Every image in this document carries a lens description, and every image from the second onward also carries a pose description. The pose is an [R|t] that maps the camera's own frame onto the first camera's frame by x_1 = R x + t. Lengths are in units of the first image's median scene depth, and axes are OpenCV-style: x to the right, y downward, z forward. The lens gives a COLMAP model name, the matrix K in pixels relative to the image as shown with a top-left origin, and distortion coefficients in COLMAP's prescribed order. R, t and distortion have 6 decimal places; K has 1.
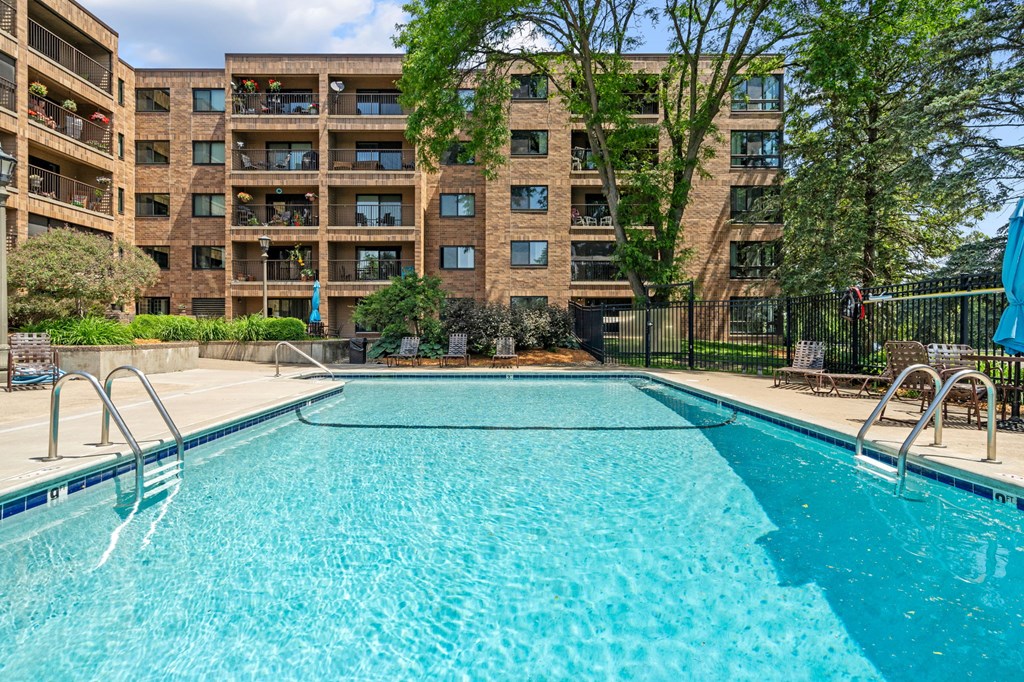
lens RADIAL K [[533.4, 0, 512.0], [0, 533.4, 341.0], [0, 0, 1]] dist [-0.003551, 0.000029]
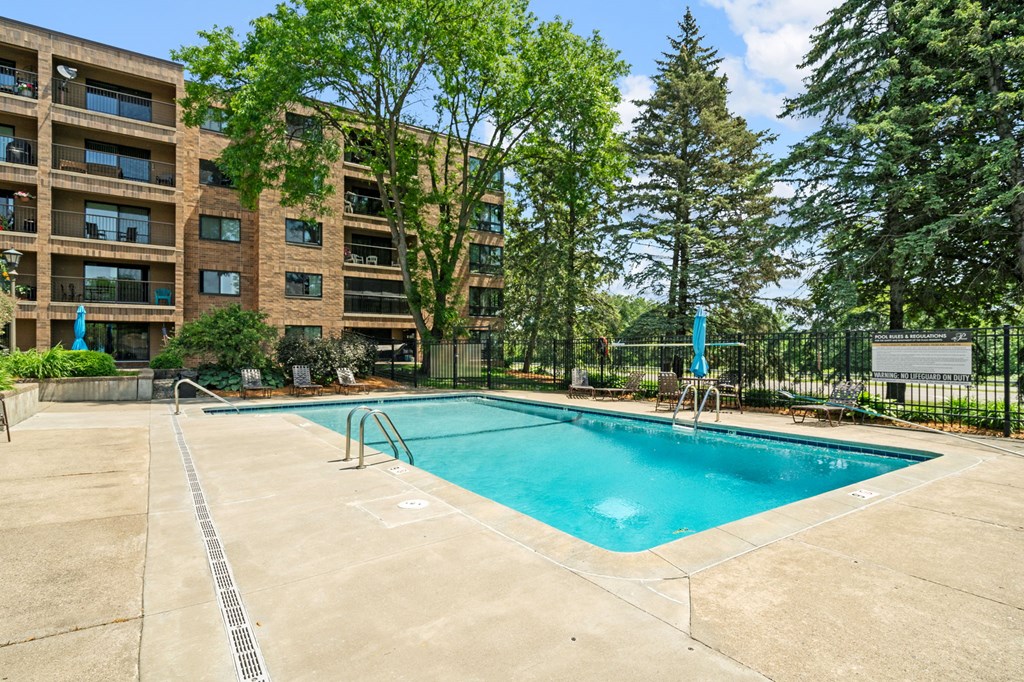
lens RADIAL K [[515.2, 0, 511.9], [0, 515.2, 352.3], [0, 0, 1]] dist [0.002268, 0.000252]
pose [[0.825009, -0.003305, 0.565110, -0.205327], [0.012636, 0.999841, -0.012600, -0.013179], [-0.564978, 0.017536, 0.824919, -0.067806]]
